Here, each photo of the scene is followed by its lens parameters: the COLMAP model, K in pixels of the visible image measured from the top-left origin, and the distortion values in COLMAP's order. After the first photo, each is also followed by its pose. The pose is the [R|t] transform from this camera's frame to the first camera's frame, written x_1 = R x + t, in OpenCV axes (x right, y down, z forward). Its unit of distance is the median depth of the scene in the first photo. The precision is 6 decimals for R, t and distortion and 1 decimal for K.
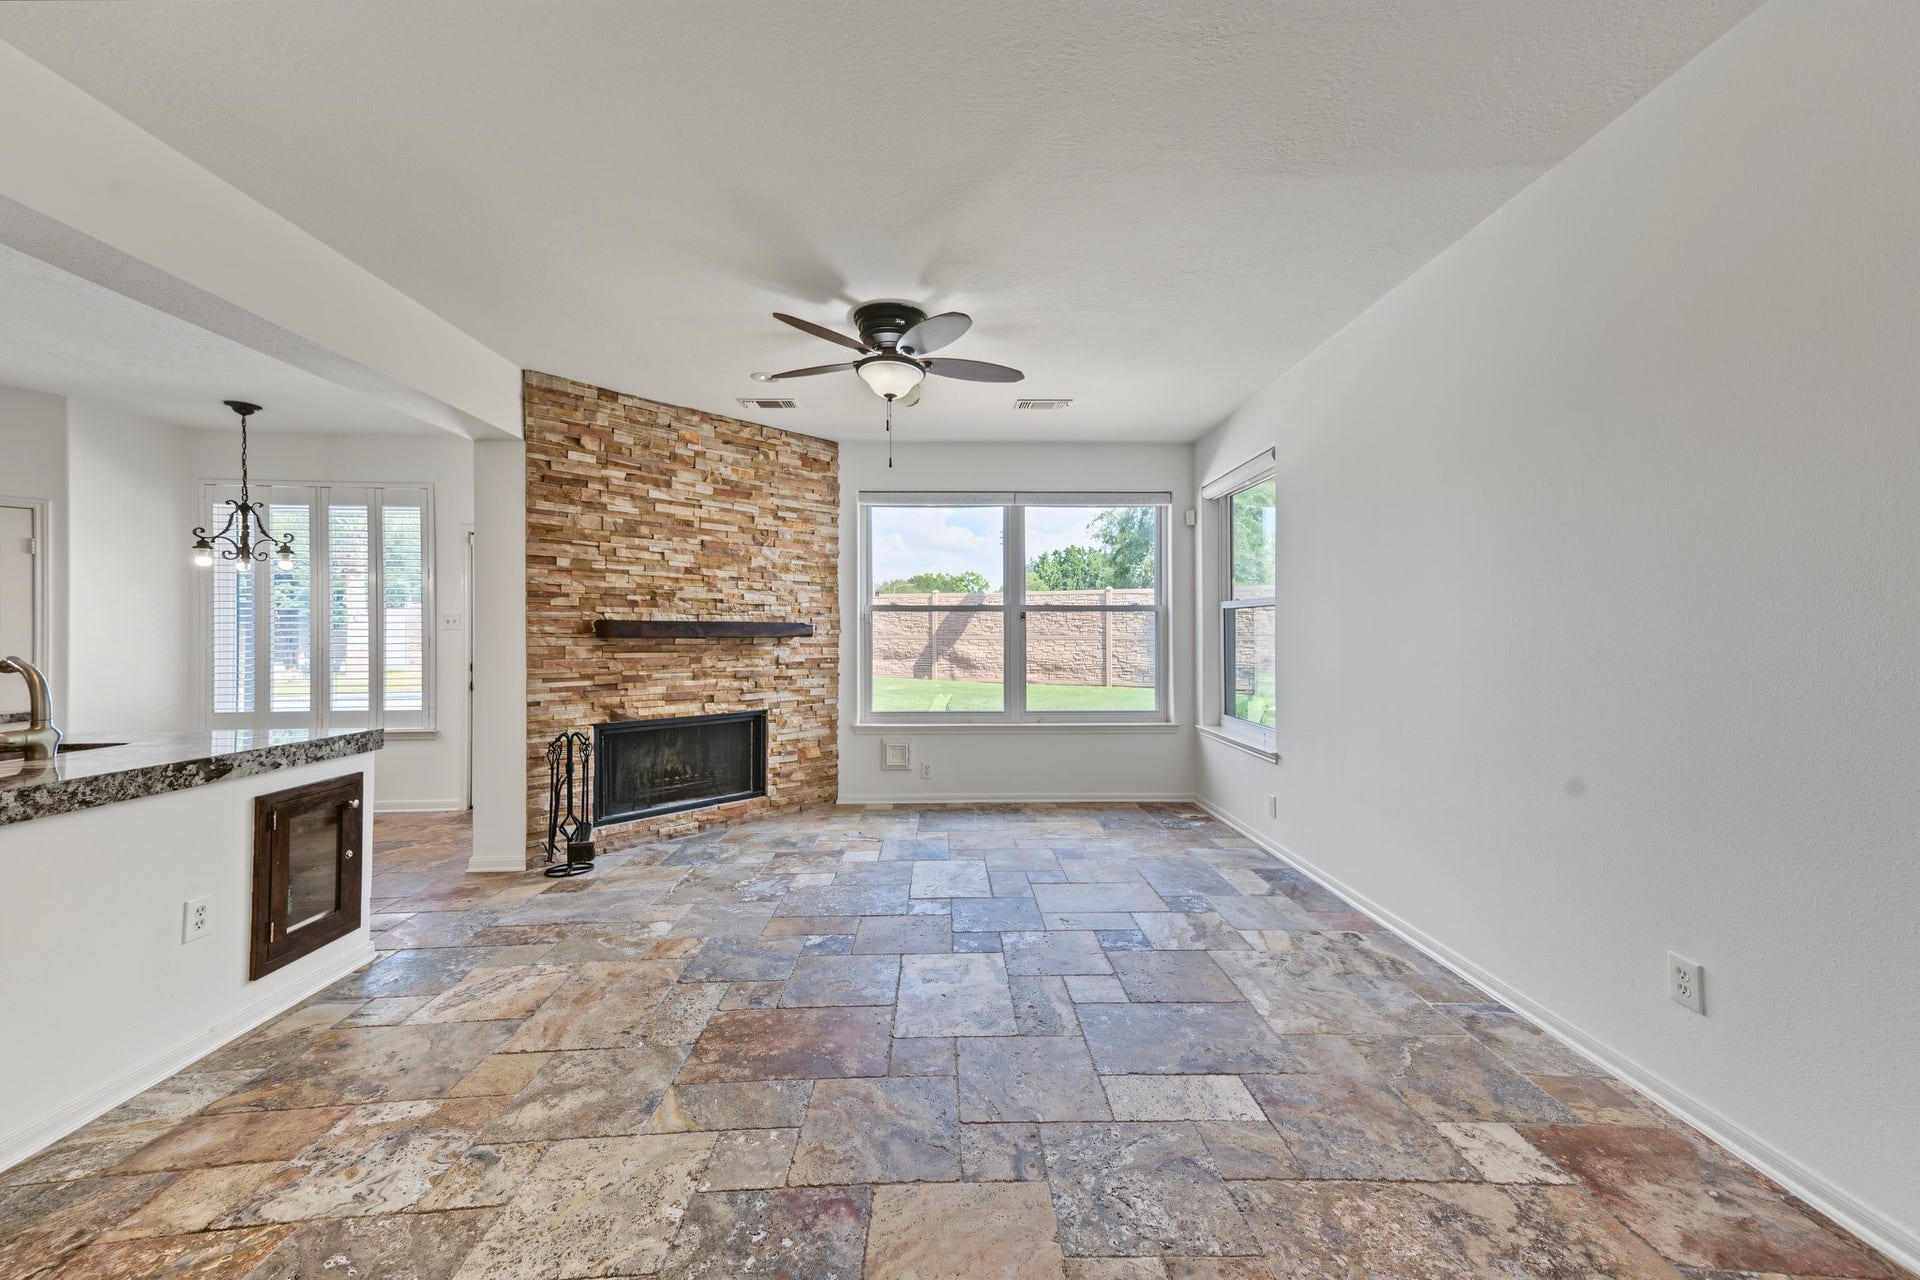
lens RADIAL K [[736.3, 0, 961.4], [0, 736.3, 629.5], [0, 0, 1]] dist [0.052336, 0.000591]
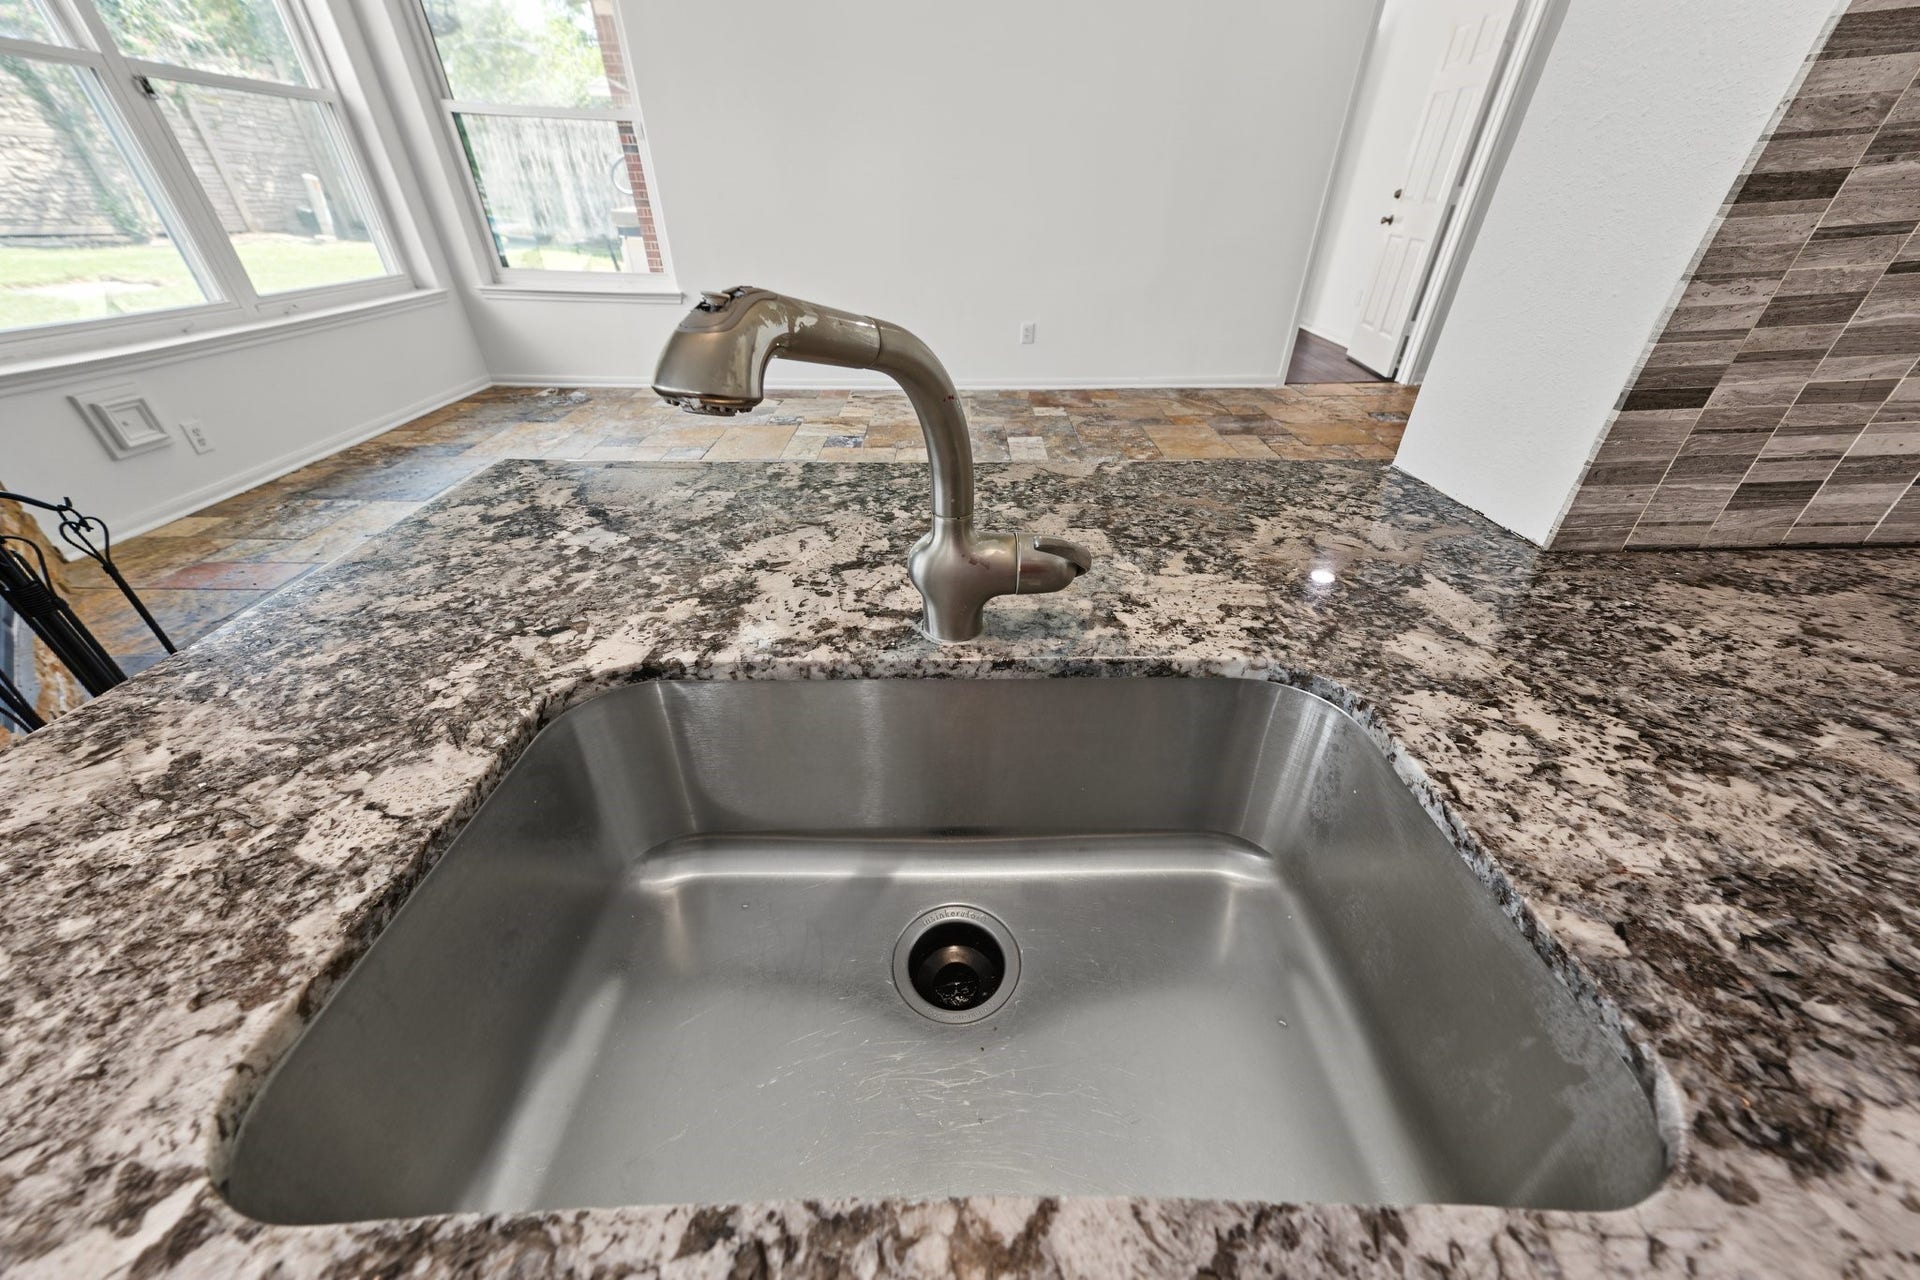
lens RADIAL K [[717.8, 0, 959.8], [0, 717.8, 643.7], [0, 0, 1]] dist [0.045571, 0.007220]
pose [[0.019349, -0.540900, 0.840864, -0.707606], [-0.012026, 0.840835, 0.541158, 0.006767], [-0.999740, -0.020583, 0.009764, 0.497972]]
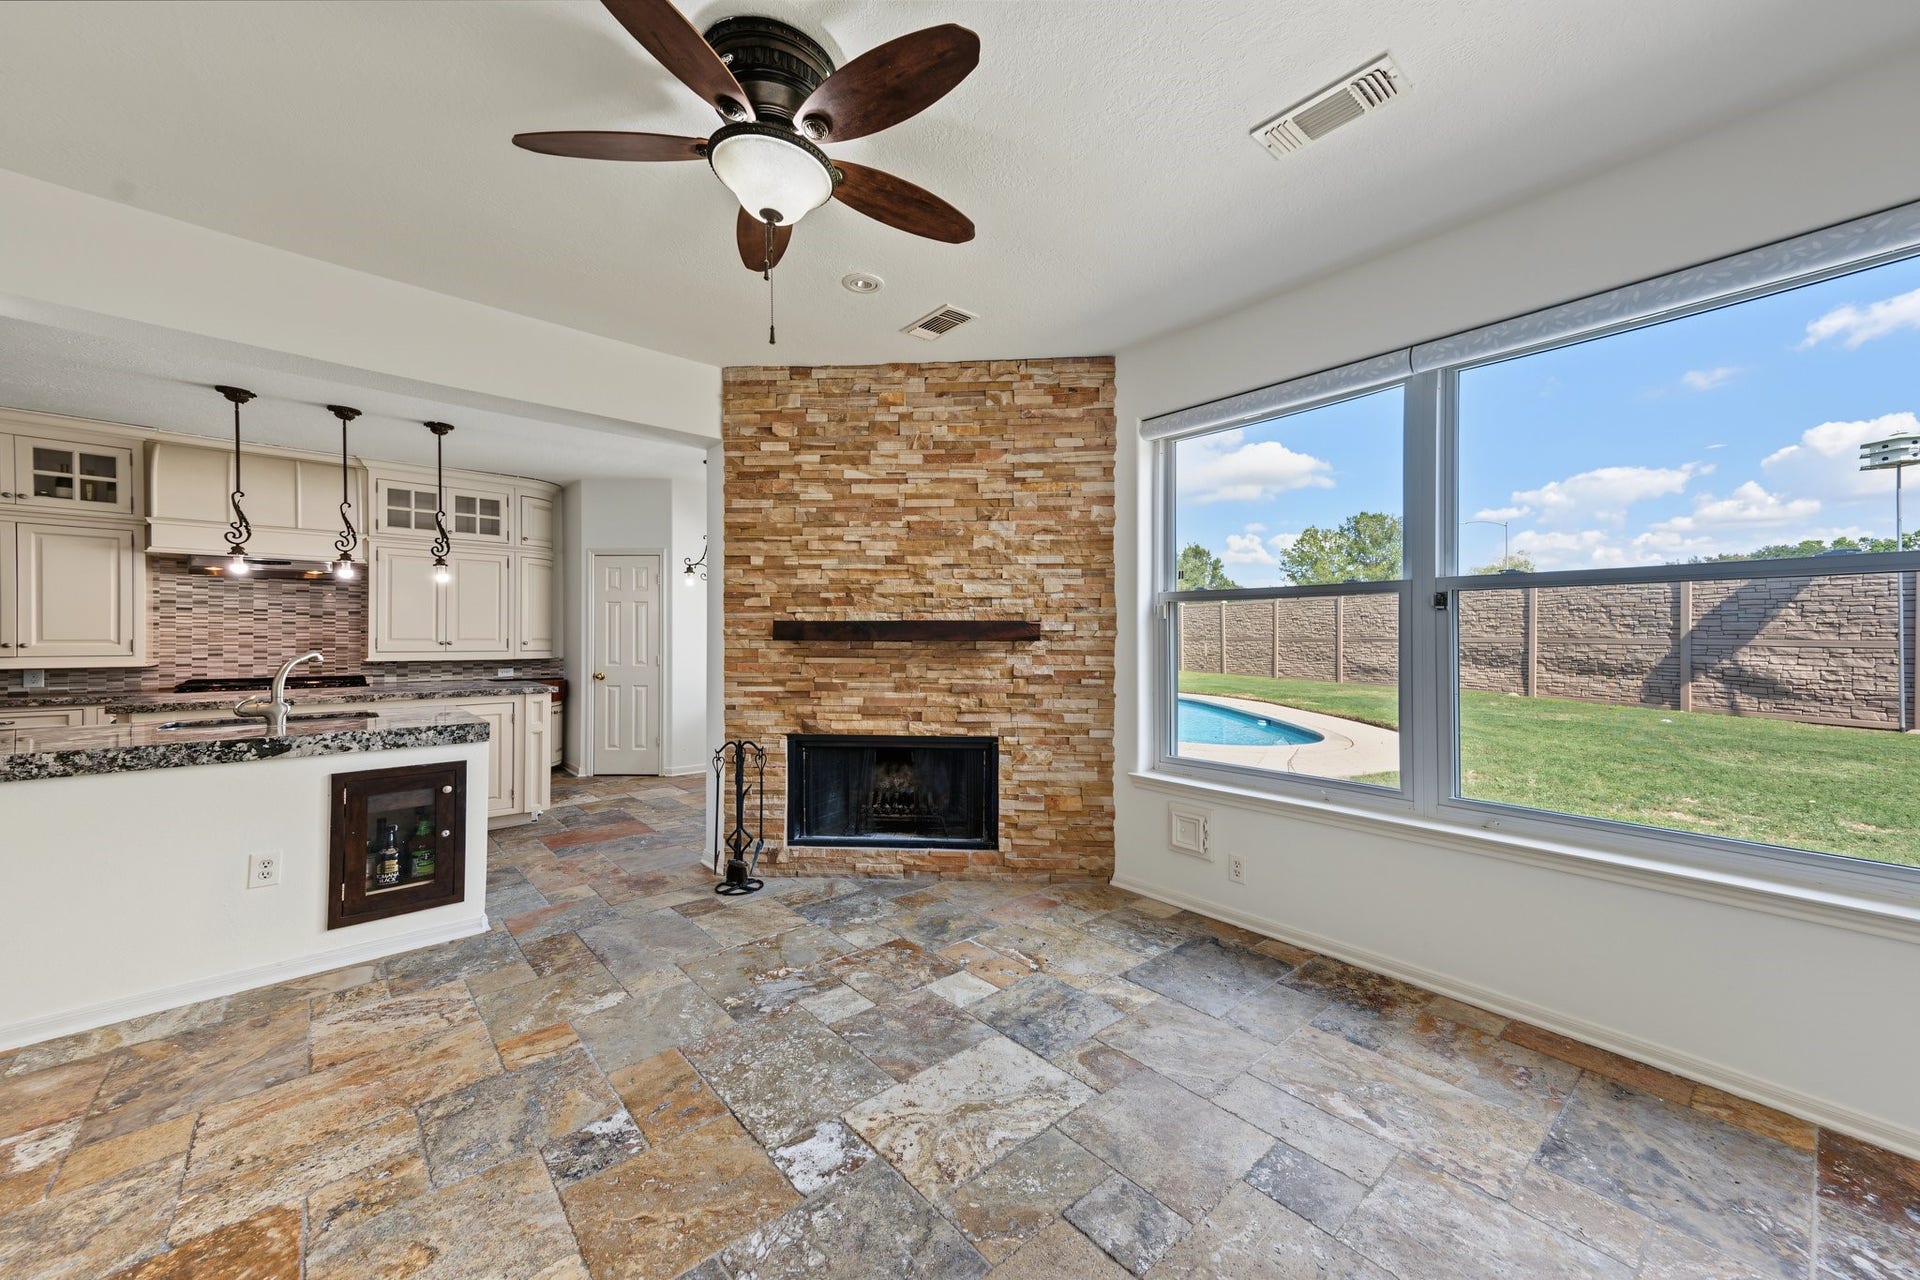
lens RADIAL K [[729.3, 0, 963.4], [0, 729.3, 636.9], [0, 0, 1]] dist [0.045132, 0.006366]
pose [[0.637053, 0.001543, -0.770818, 0.316253], [0.003094, 0.999985, 0.004559, 0.003141], [0.770813, -0.005289, 0.637039, 0.543847]]
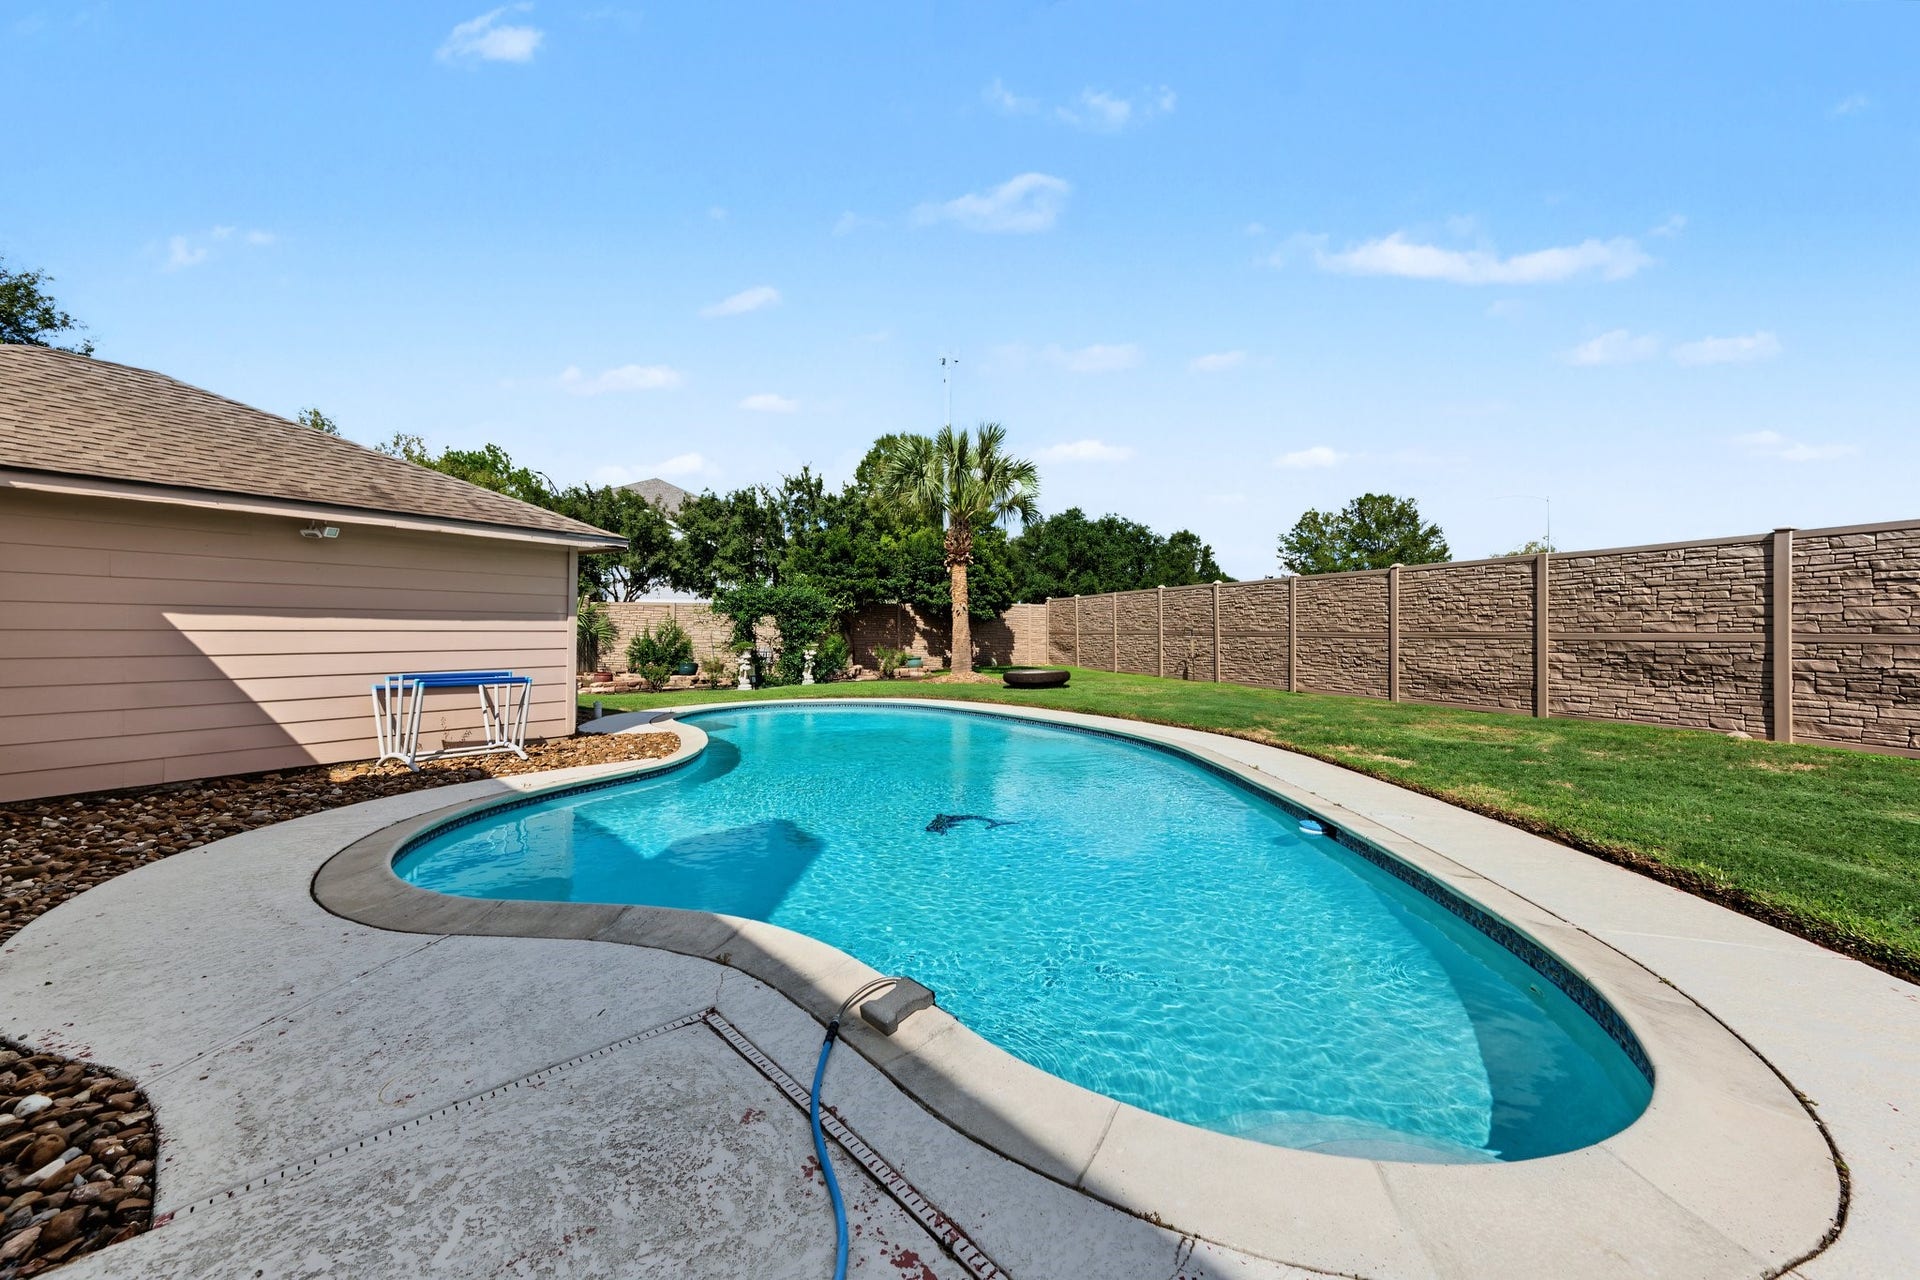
lens RADIAL K [[729.3, 0, 963.4], [0, 729.3, 636.9], [0, 0, 1]] dist [0.045132, 0.006366]
pose [[0.646501, 0.010414, -0.762842, -0.493292], [0.000250, 0.999904, 0.013861, 0.012658], [0.762913, -0.009152, 0.646436, 1.866352]]
